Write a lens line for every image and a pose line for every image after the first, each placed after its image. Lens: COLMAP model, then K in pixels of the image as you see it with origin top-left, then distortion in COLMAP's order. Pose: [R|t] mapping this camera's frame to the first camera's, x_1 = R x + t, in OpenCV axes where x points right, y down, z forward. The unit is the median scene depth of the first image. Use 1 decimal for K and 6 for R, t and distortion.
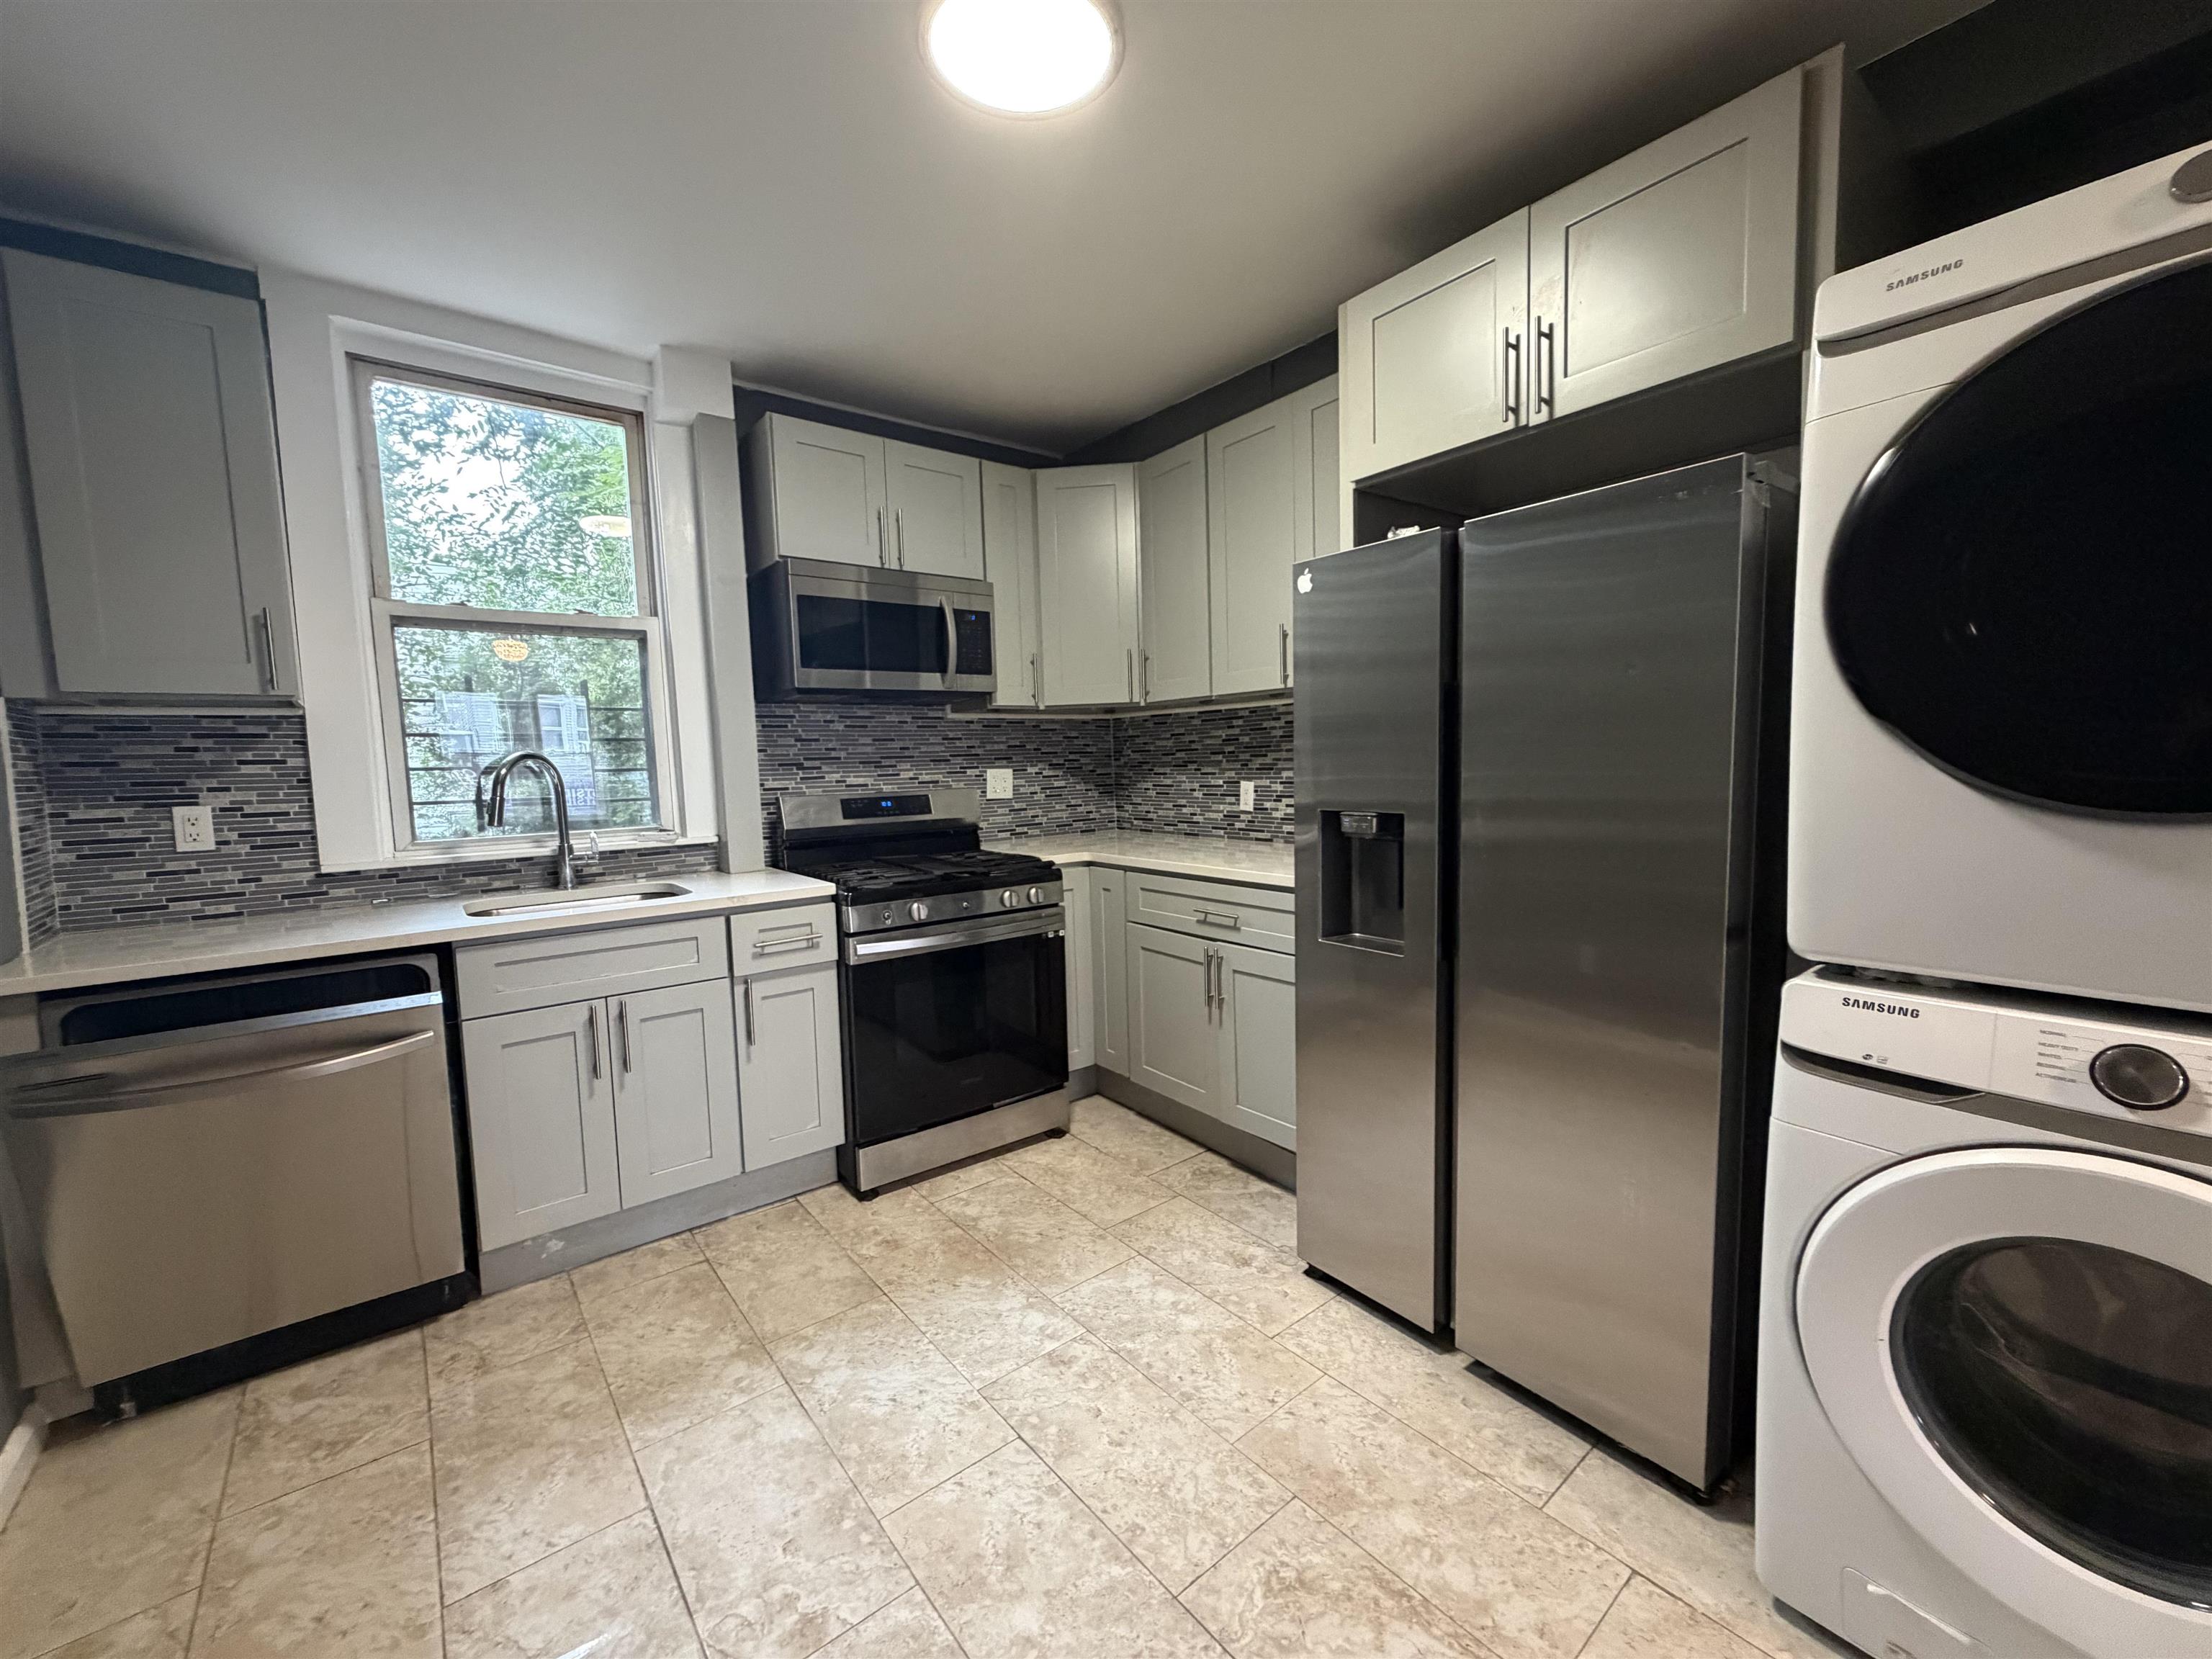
lens RADIAL K [[878.5, 0, 1099.7], [0, 878.5, 831.7], [0, 0, 1]] dist [0.000283, 0.000010]
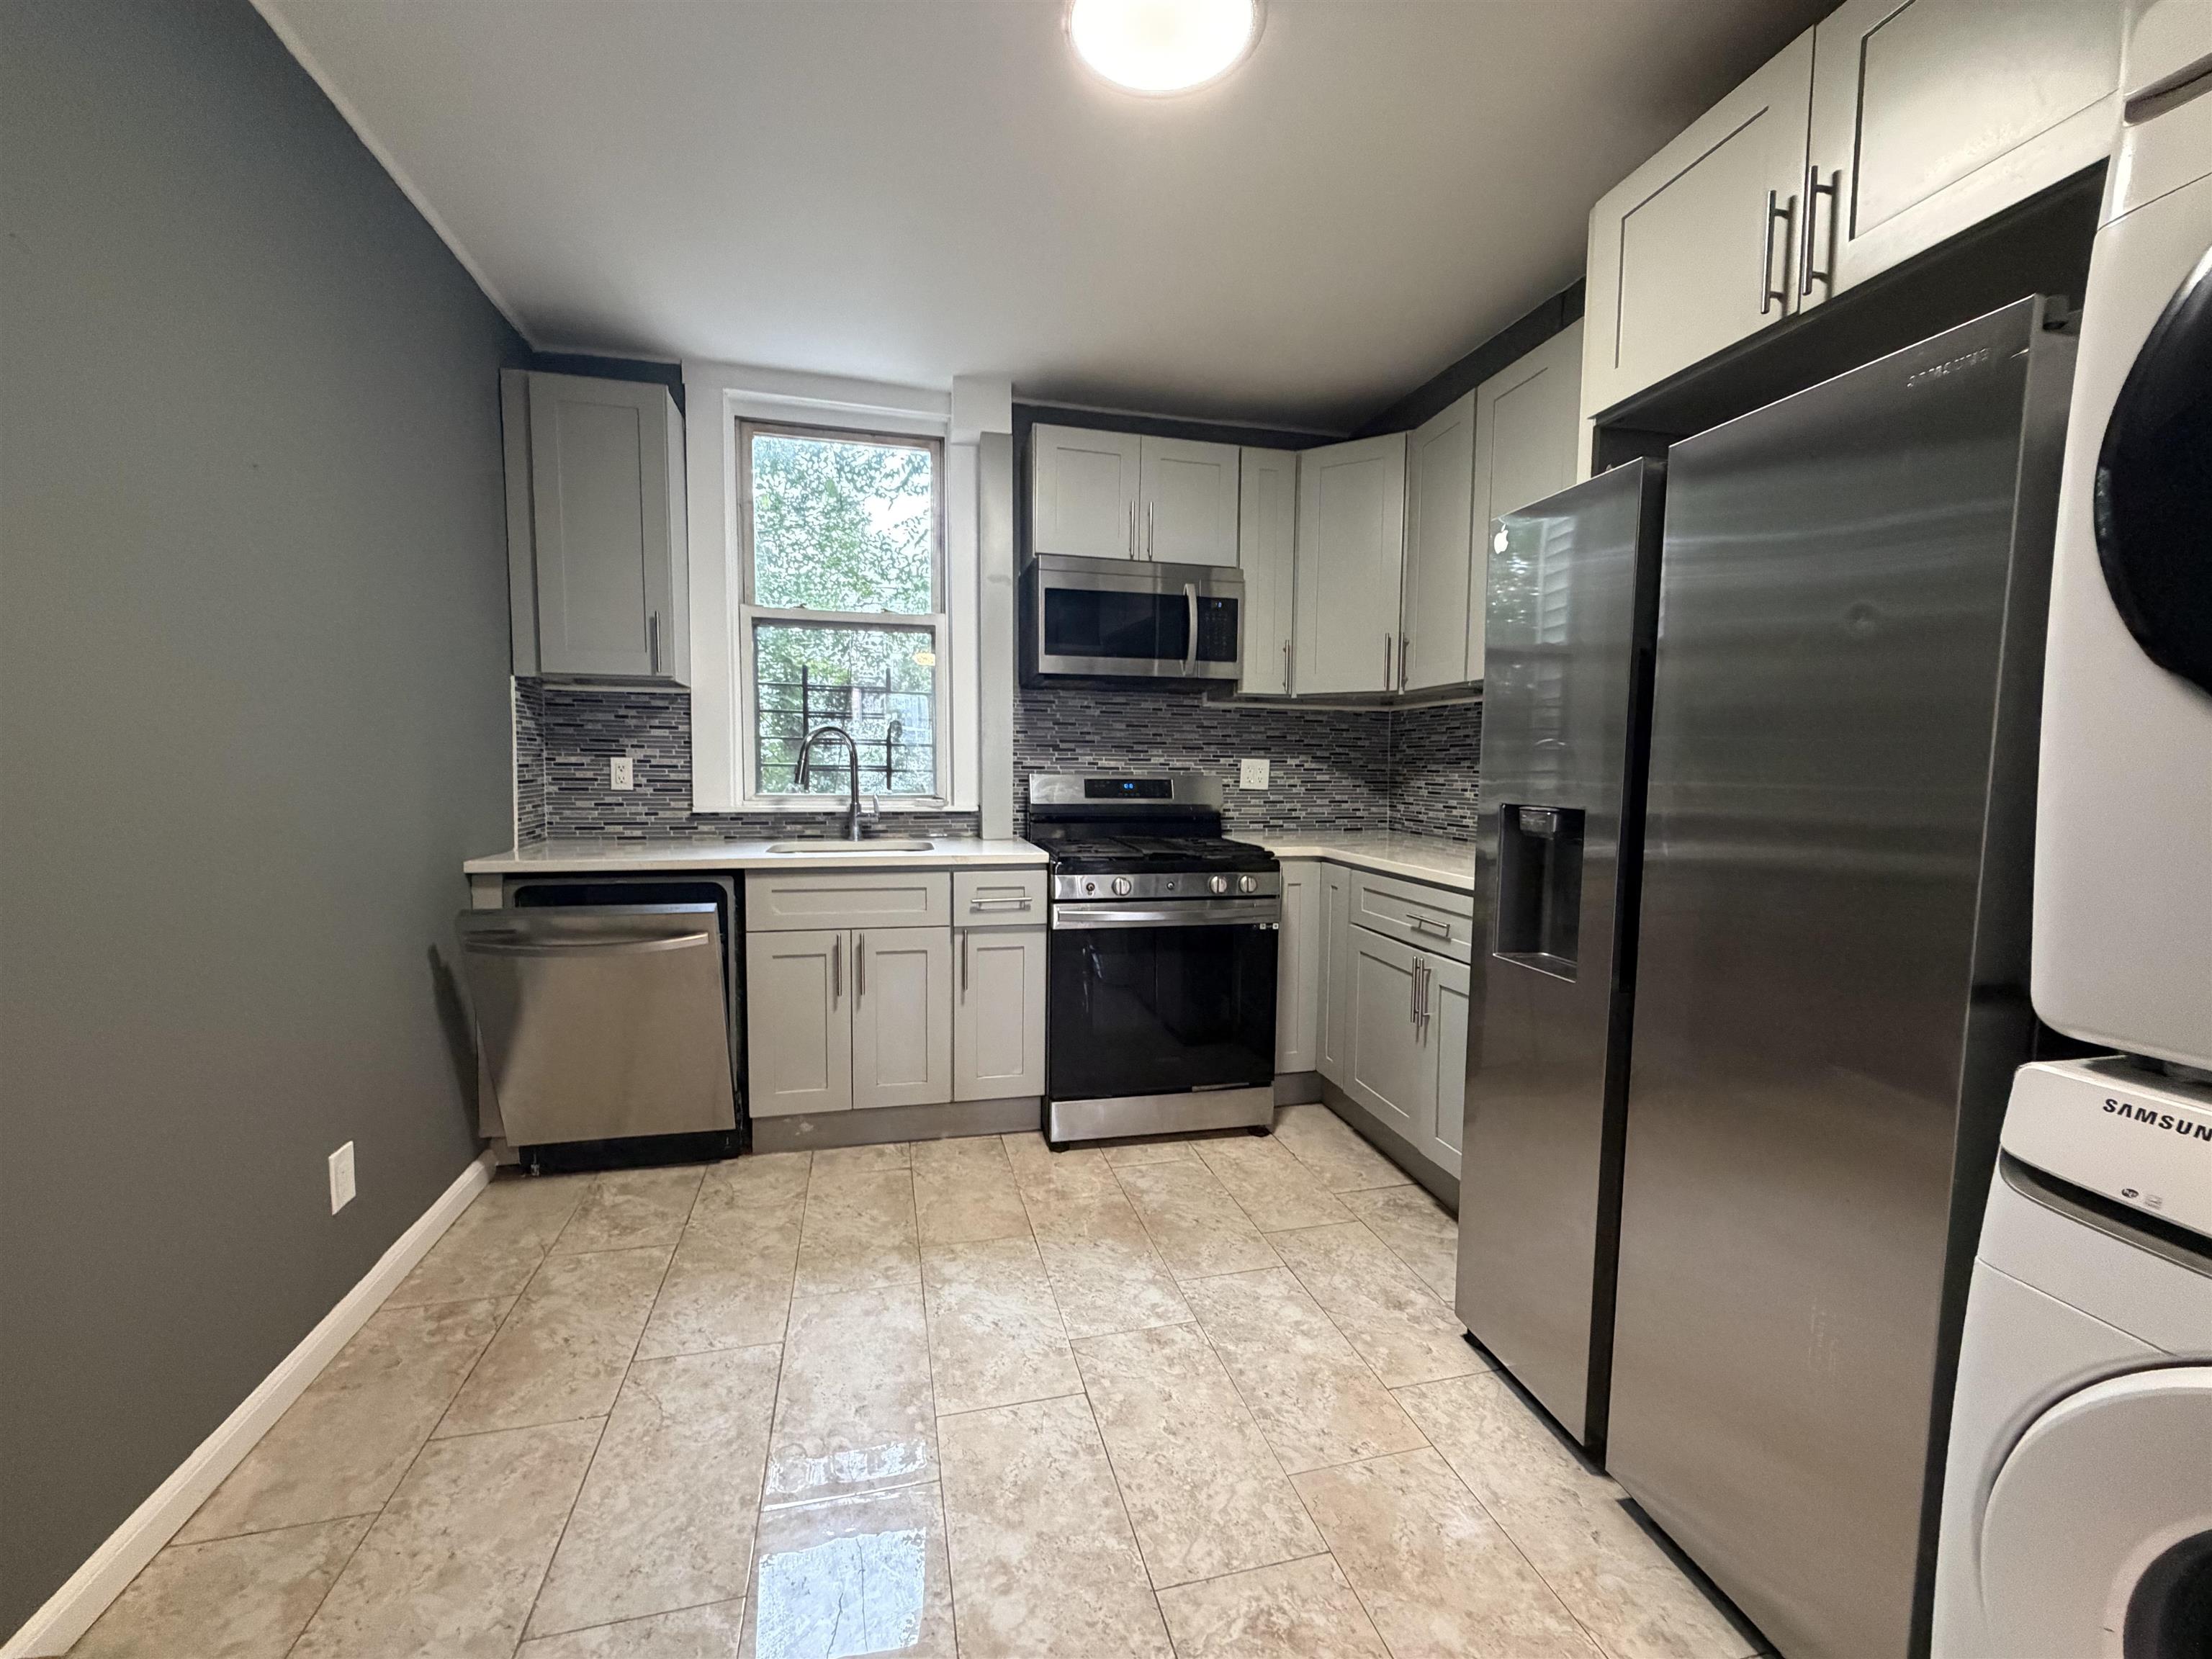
lens RADIAL K [[878.1, 0, 1099.0], [0, 878.1, 832.2], [0, 0, 1]] dist [0.000270, 0.000195]
pose [[0.908523, 0.069093, -0.412082, 0.224739], [-0.070847, 0.997426, 0.011038, 0.019507], [0.411784, 0.019166, 0.911080, 0.047343]]
